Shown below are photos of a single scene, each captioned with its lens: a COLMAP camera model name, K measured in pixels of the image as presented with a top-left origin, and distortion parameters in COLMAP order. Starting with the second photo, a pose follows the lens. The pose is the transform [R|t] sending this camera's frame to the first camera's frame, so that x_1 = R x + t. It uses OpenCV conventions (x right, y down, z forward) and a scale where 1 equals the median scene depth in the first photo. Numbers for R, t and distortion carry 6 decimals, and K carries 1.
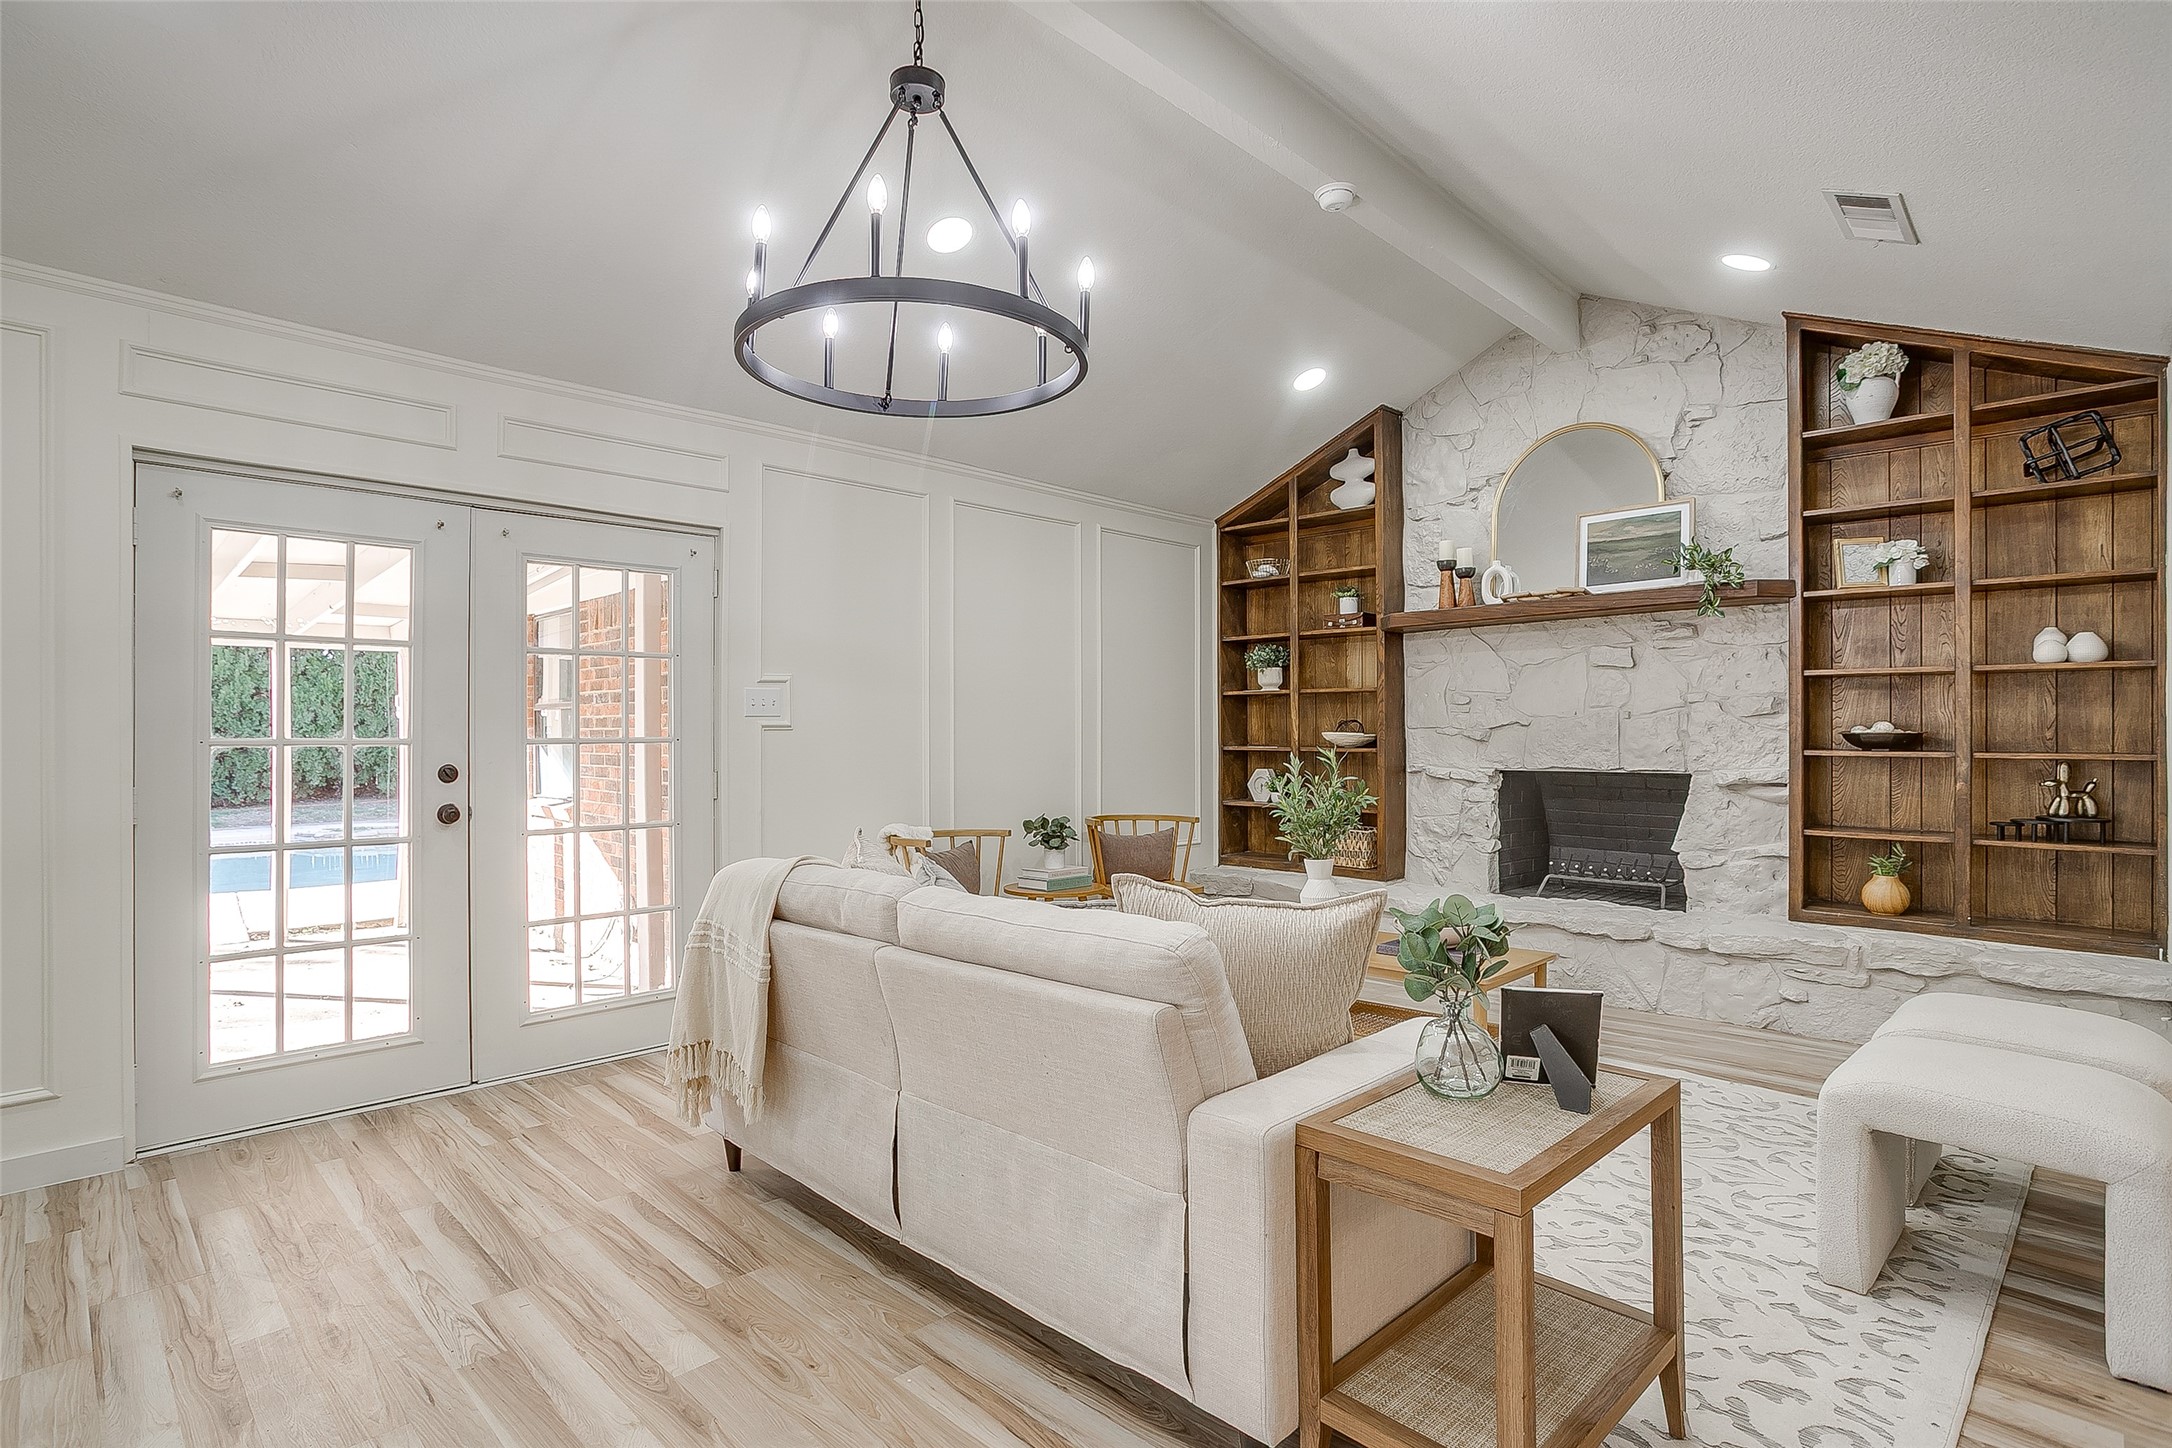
lens RADIAL K [[1075.6, 0, 1077.0], [0, 1075.6, 724.0], [0, 0, 1]] dist [-0.062774, 0.030789]
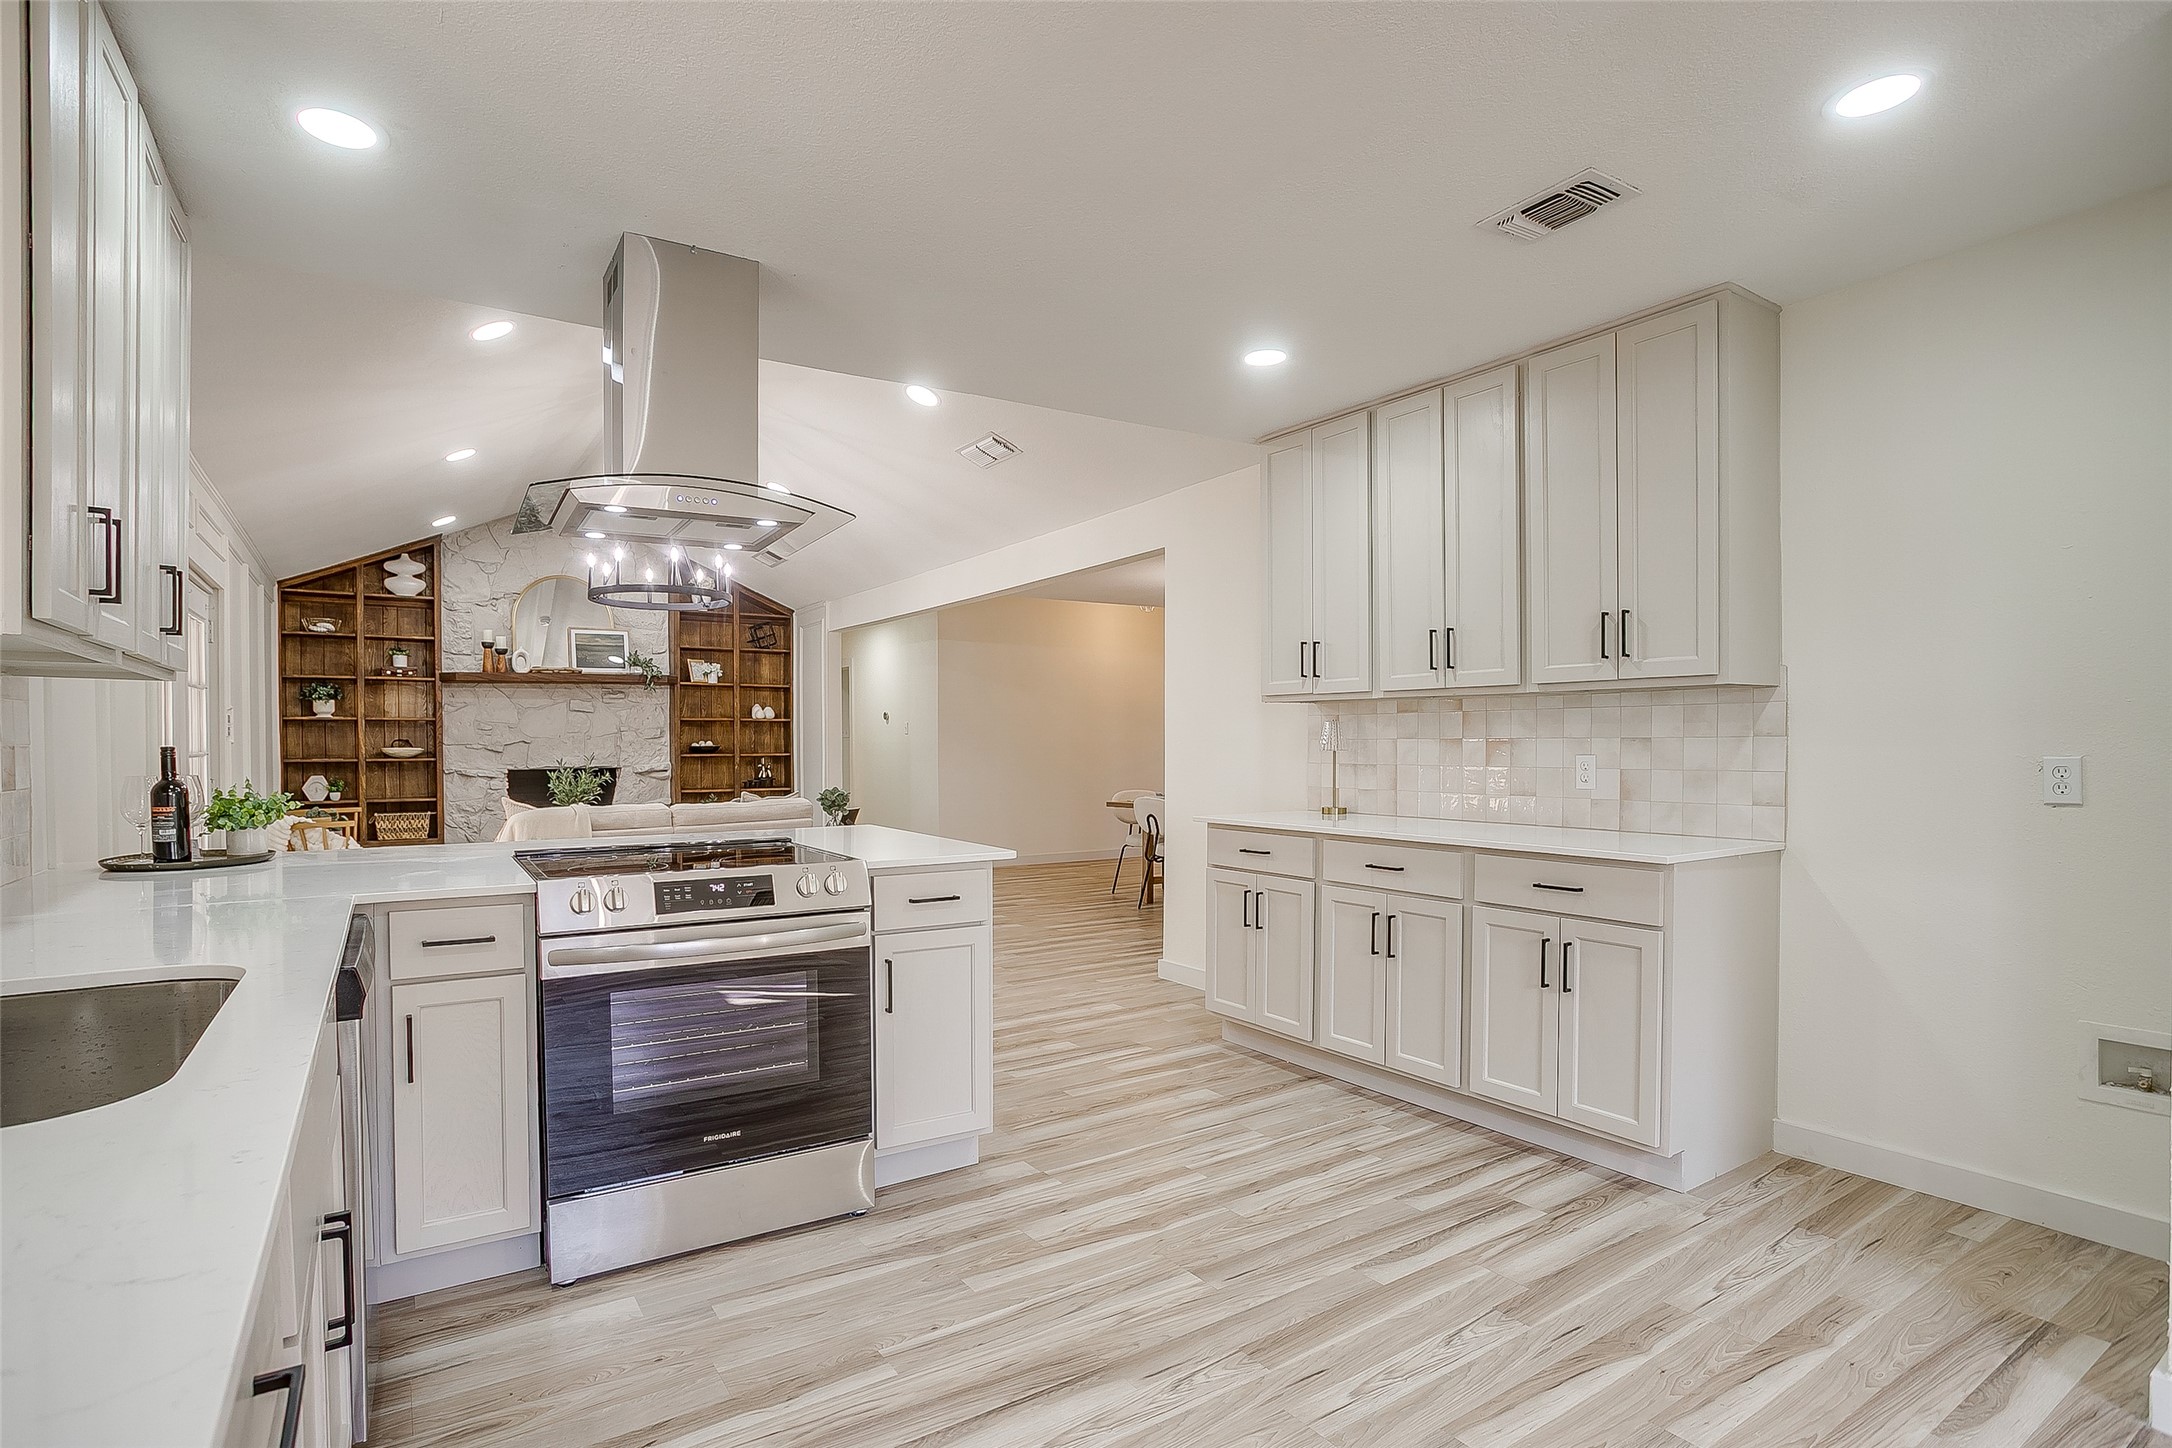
lens RADIAL K [[1076.7, 0, 1066.1], [0, 1076.7, 762.2], [0, 0, 1]] dist [-0.077924, 0.049712]
pose [[0.205287, -0.017143, 0.978552, -1.276282], [-0.001358, 0.999841, 0.017801, 0.001056], [-0.978701, -0.004983, 0.205231, -0.238848]]
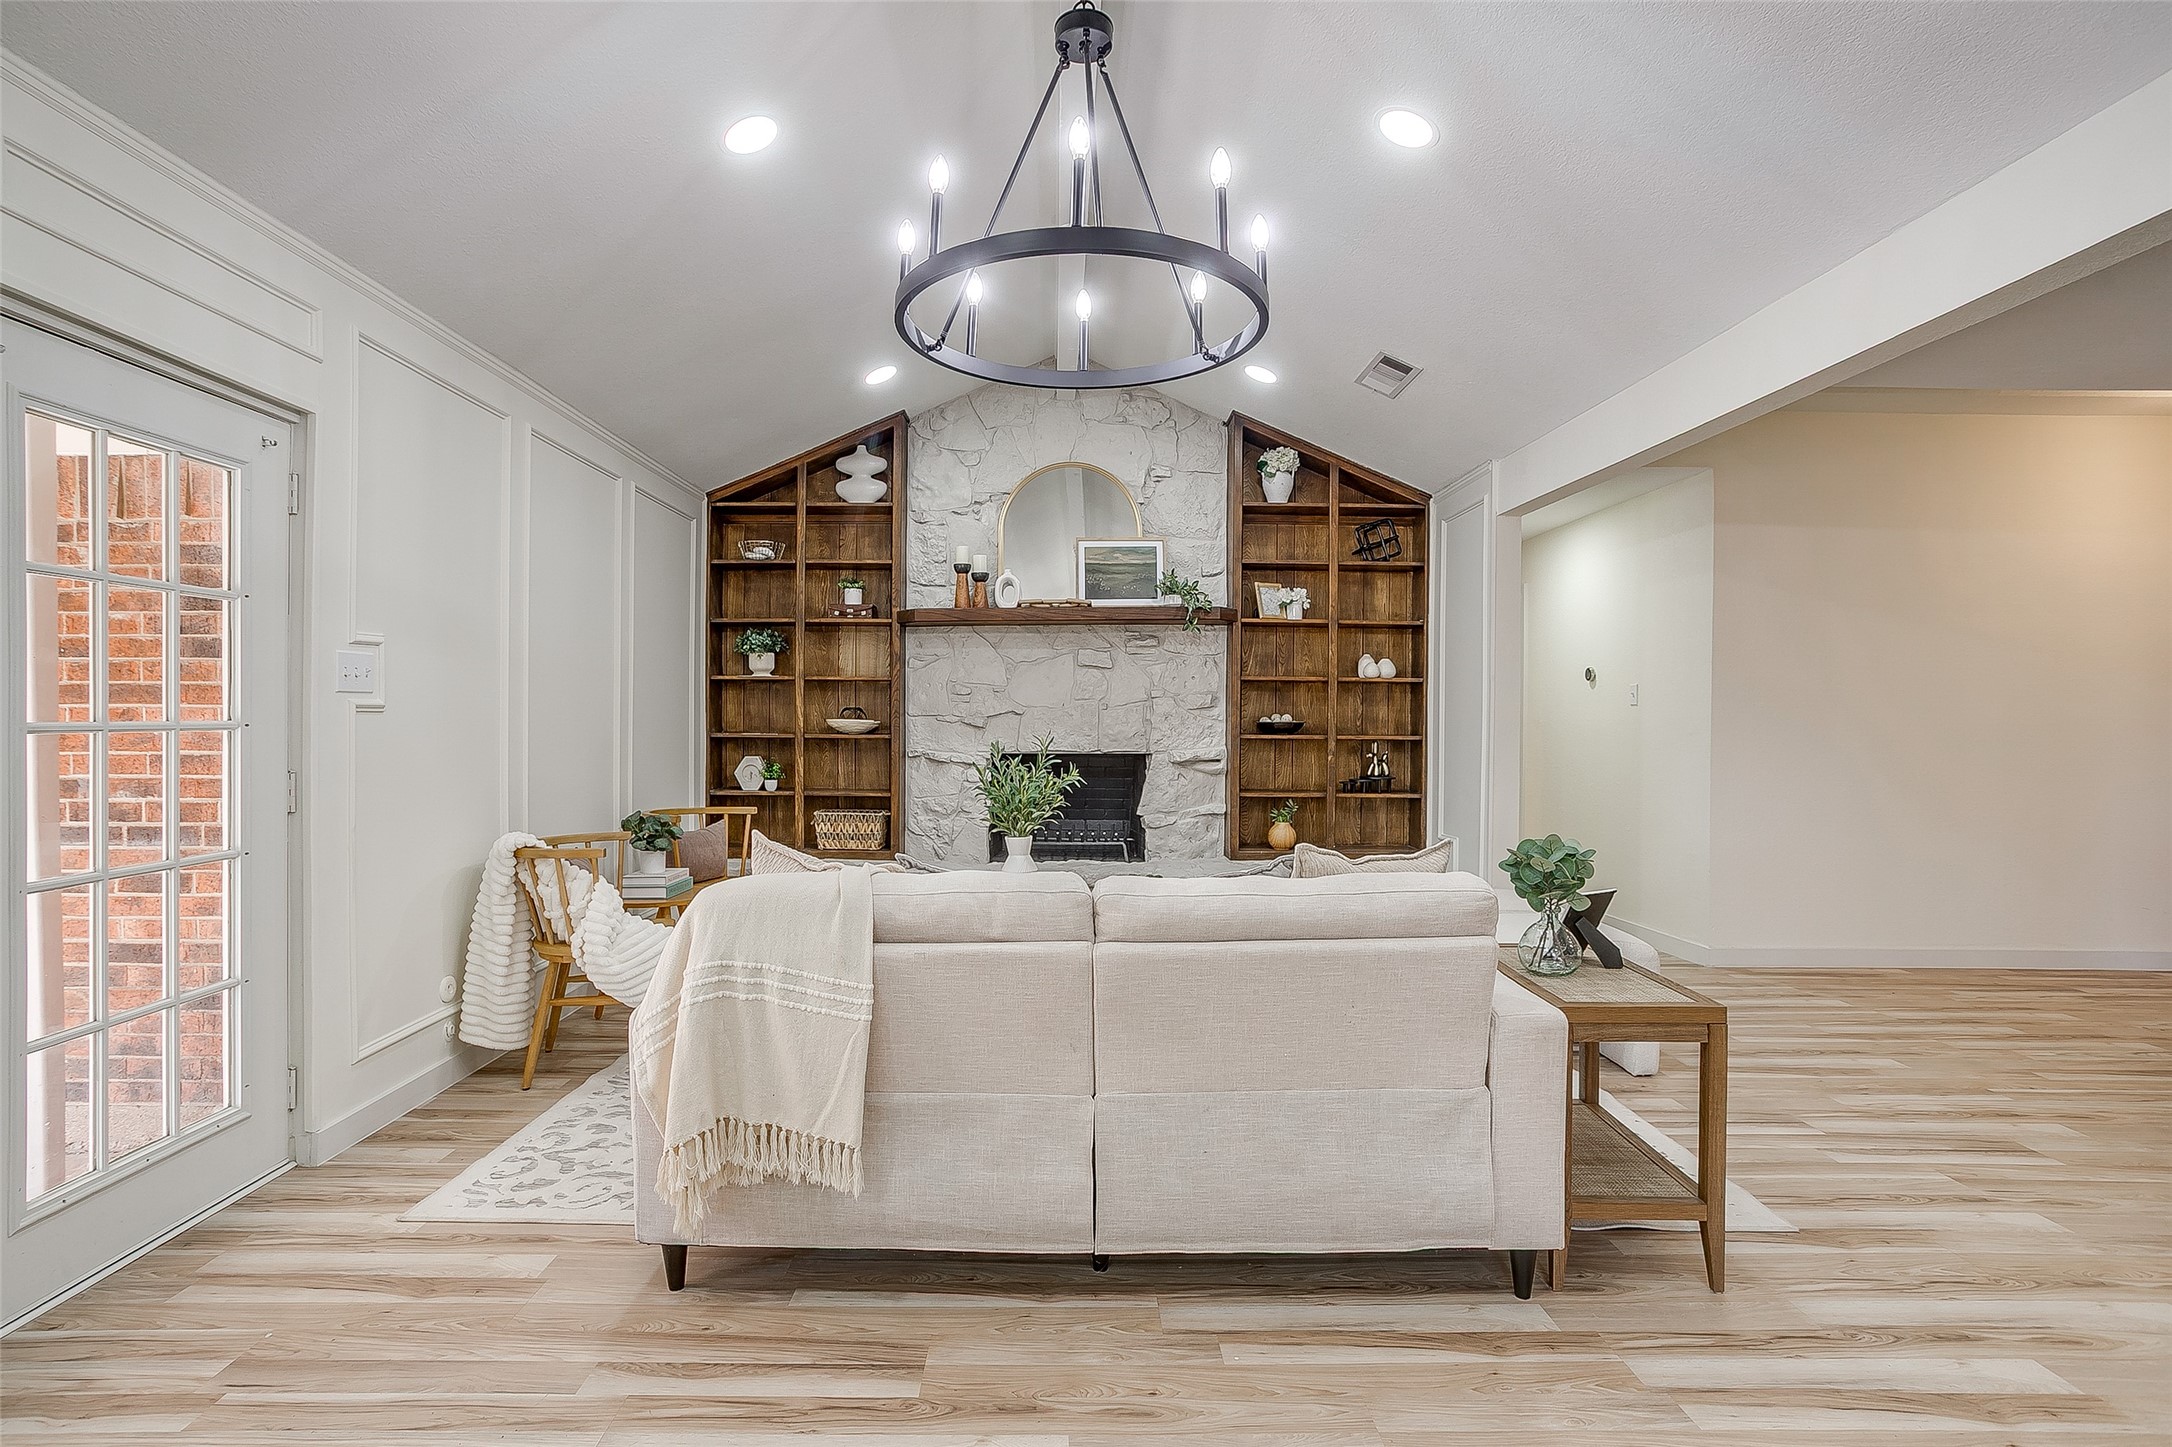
lens RADIAL K [[1061.5, 0, 1052.0], [0, 1061.5, 727.7], [0, 0, 1]] dist [-0.060424, 0.031764]
pose [[0.710869, 0.000497, 0.703325, -0.433235], [-0.010929, 0.999887, 0.010339, 0.004398], [-0.703240, -0.015036, 0.710794, 0.185982]]
